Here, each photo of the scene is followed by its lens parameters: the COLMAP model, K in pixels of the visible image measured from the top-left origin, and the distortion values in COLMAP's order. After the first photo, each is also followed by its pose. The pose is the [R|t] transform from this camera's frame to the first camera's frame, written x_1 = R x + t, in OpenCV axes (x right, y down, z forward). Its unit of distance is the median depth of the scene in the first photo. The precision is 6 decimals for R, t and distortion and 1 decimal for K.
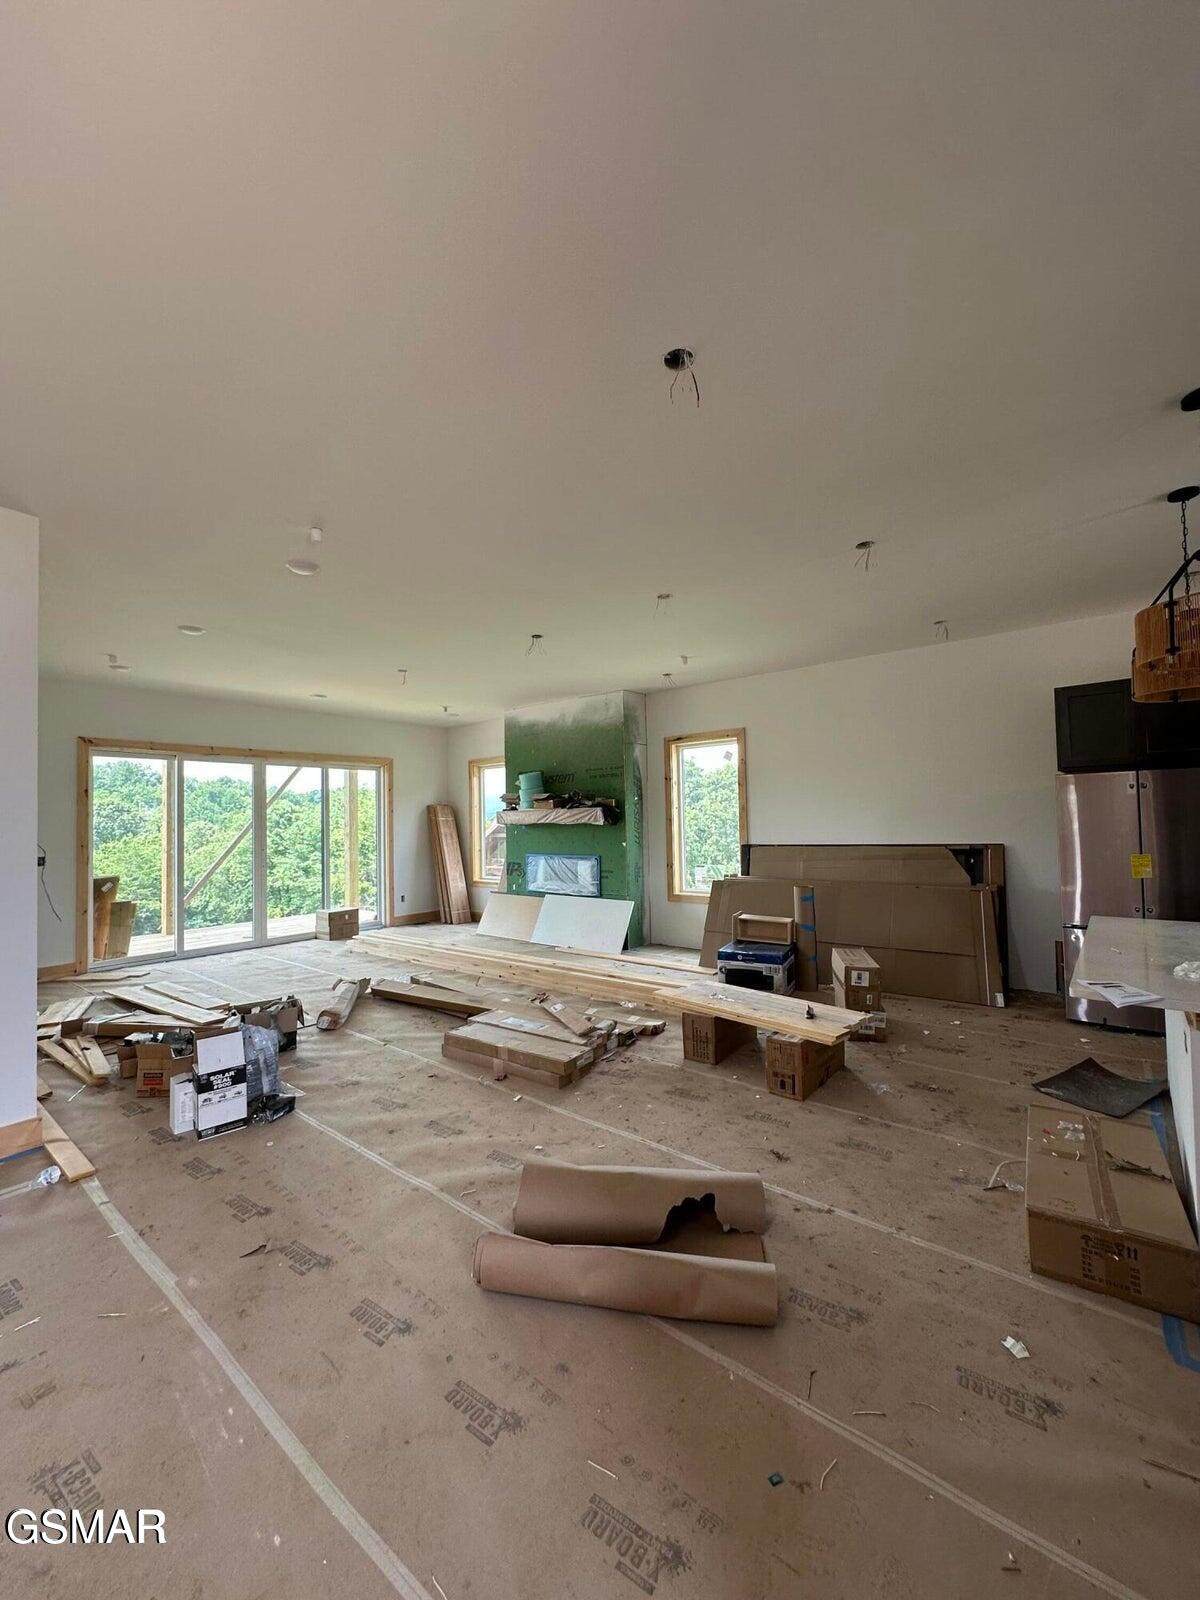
lens RADIAL K [[641.0, 0, 601.1], [0, 641.0, 800.0], [0, 0, 1]] dist [-0.001801, 0.000196]
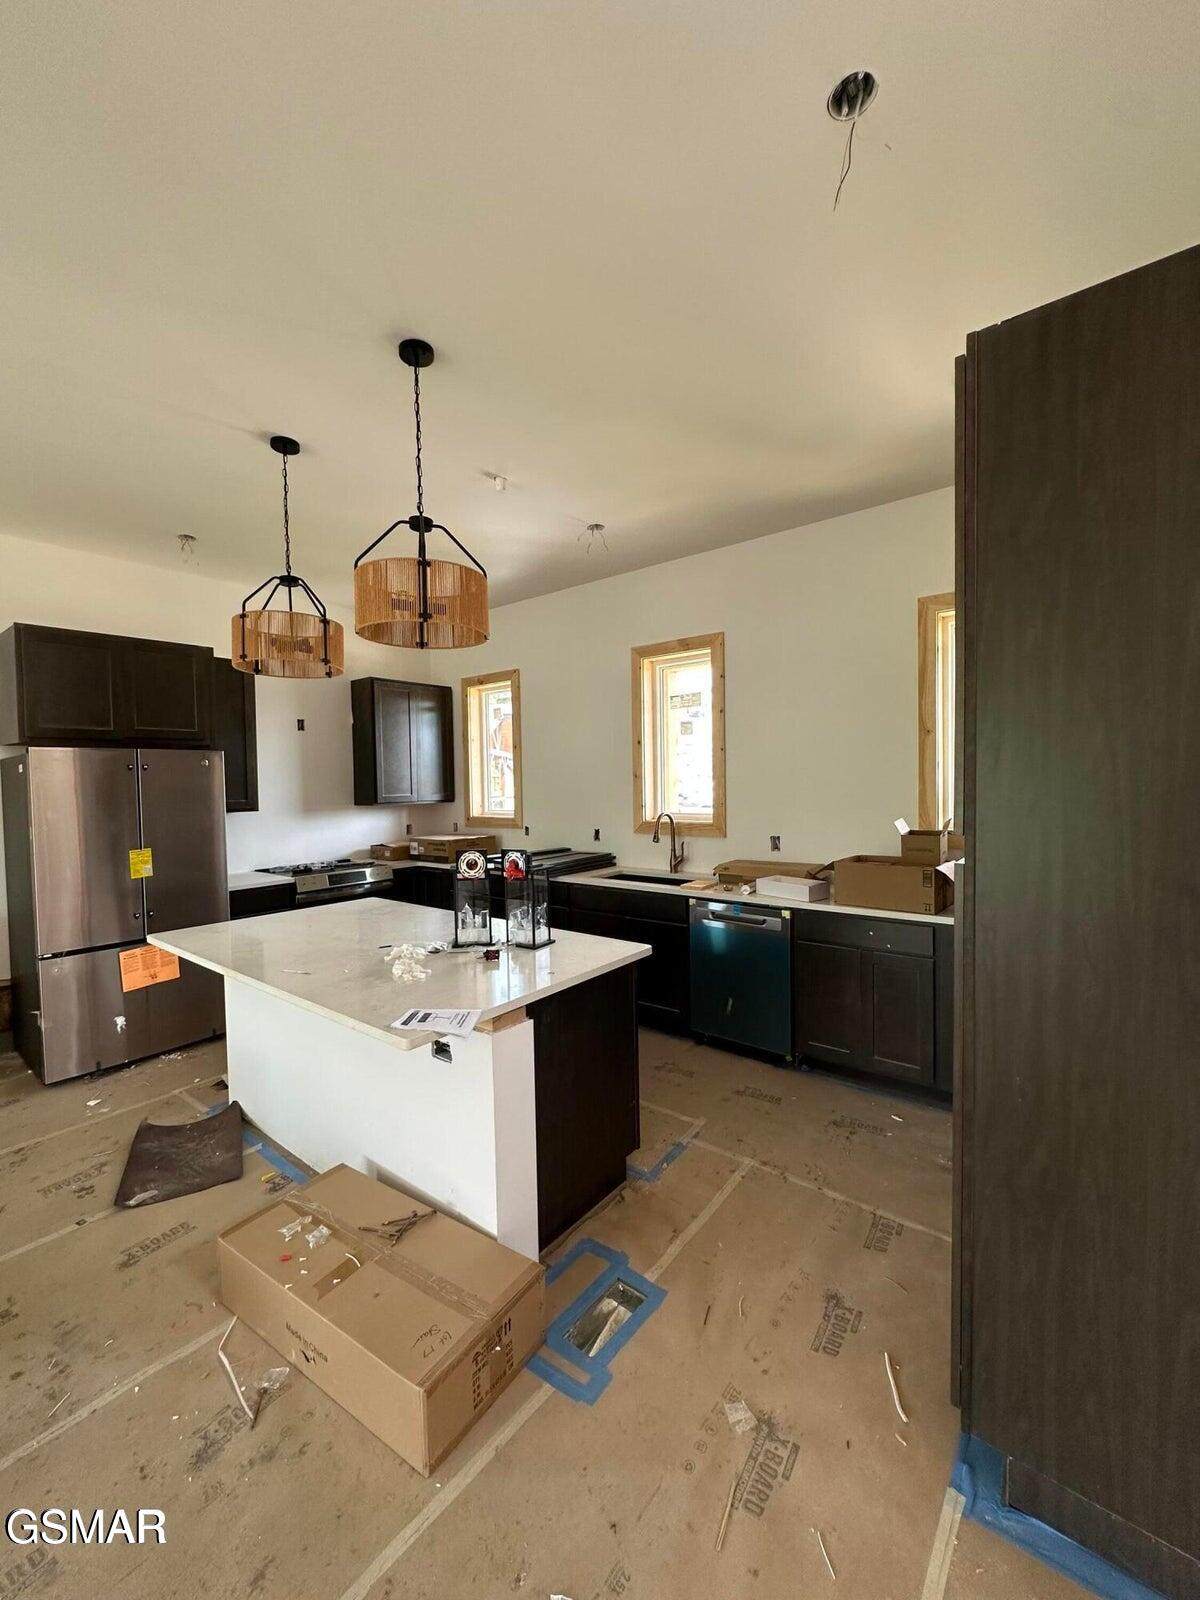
lens RADIAL K [[641.0, 0, 601.1], [0, 641.0, 800.0], [0, 0, 1]] dist [-0.001801, 0.000196]
pose [[-0.012894, -0.011050, 0.999856, -0.001575], [-0.012316, 0.999865, 0.010891, 0.004791], [-0.999841, -0.012173, -0.013029, 0.535758]]
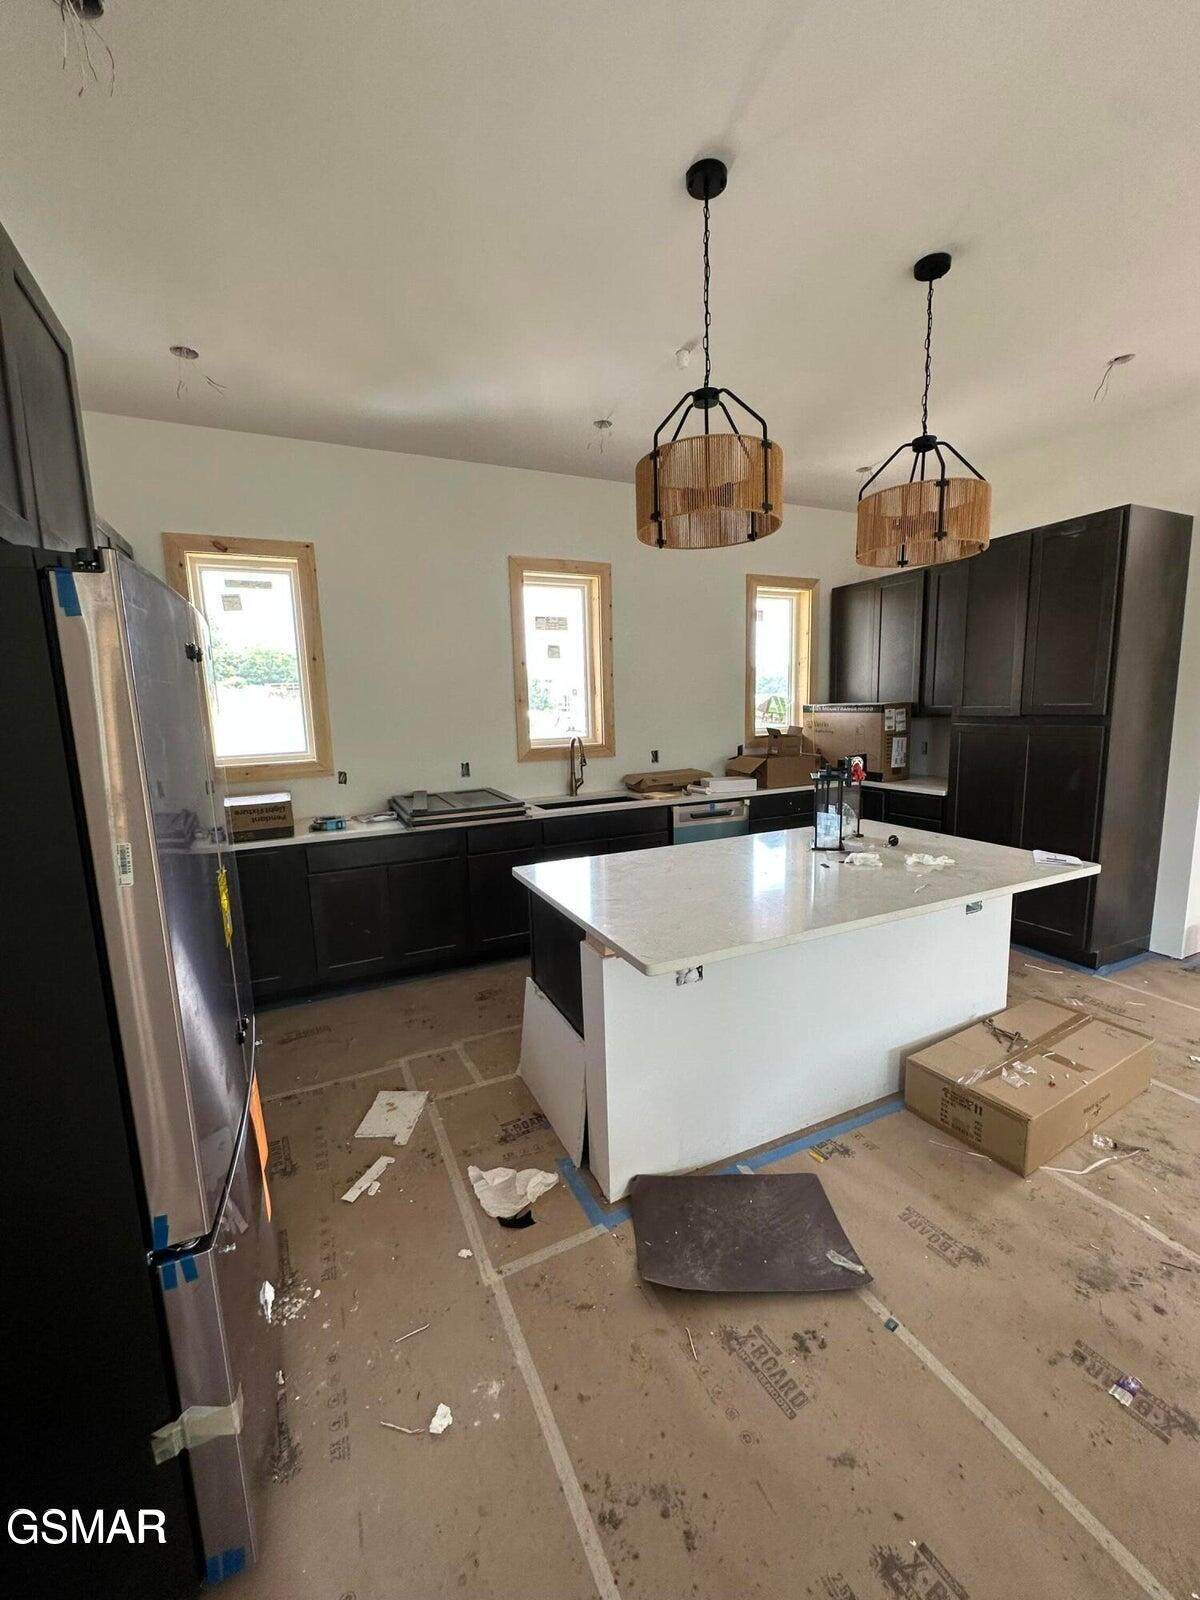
lens RADIAL K [[641.0, 0, 601.1], [0, 641.0, 800.0], [0, 0, 1]] dist [-0.001801, 0.000196]
pose [[-0.900600, -0.022791, 0.434051, 0.697657], [0.030390, 0.992879, 0.115189, 0.022811], [-0.433586, 0.116931, -0.893494, 1.574279]]
